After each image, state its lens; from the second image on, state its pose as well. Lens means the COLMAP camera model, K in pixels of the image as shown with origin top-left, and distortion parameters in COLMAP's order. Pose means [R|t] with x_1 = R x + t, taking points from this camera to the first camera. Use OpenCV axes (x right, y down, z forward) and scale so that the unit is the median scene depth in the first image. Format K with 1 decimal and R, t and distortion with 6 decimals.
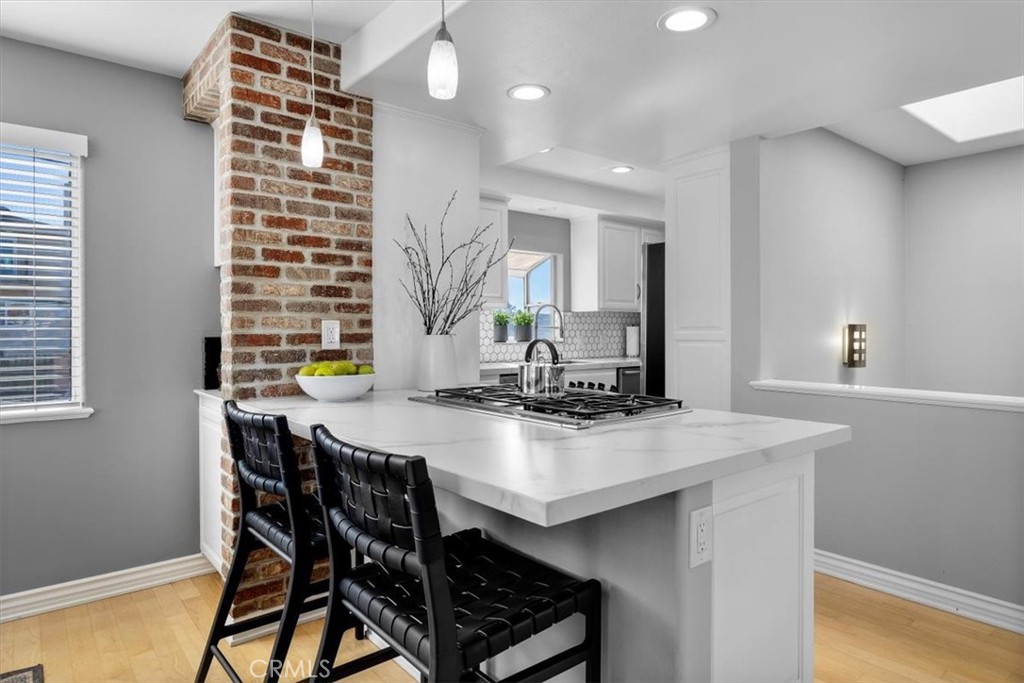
lens RADIAL K [[618.2, 0, 512.5], [0, 618.2, 330.7], [0, 0, 1]] dist [-0.000152, 0.000100]
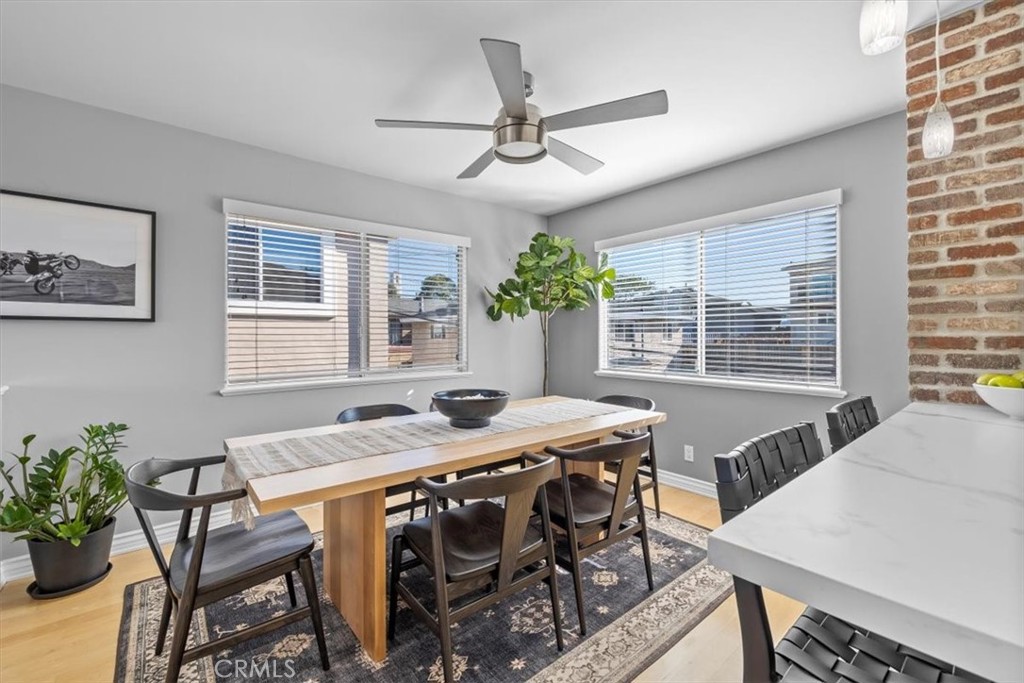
lens RADIAL K [[431.9, 0, 511.8], [0, 431.9, 332.5], [0, 0, 1]] dist [0.000512, 0.000306]
pose [[-0.000913, -0.003760, -0.999993, 0.269441], [0.000747, 0.999993, -0.003760, 0.000927], [0.999999, -0.000750, -0.000910, 0.306097]]
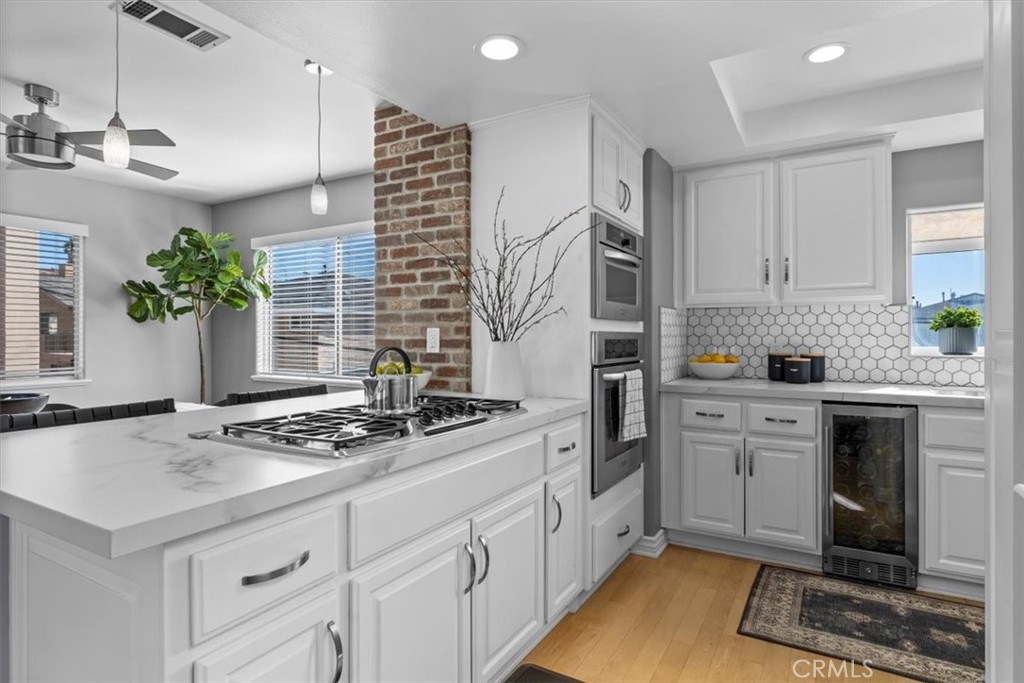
lens RADIAL K [[543.1, 0, 512.4], [0, 543.1, 334.9], [0, 0, 1]] dist [-0.003901, 0.002183]
pose [[0.339386, 0.000345, -0.940647, 0.766344], [-0.000732, 1.000000, 0.000103, -0.004165], [0.940647, 0.000654, 0.339386, 0.829673]]
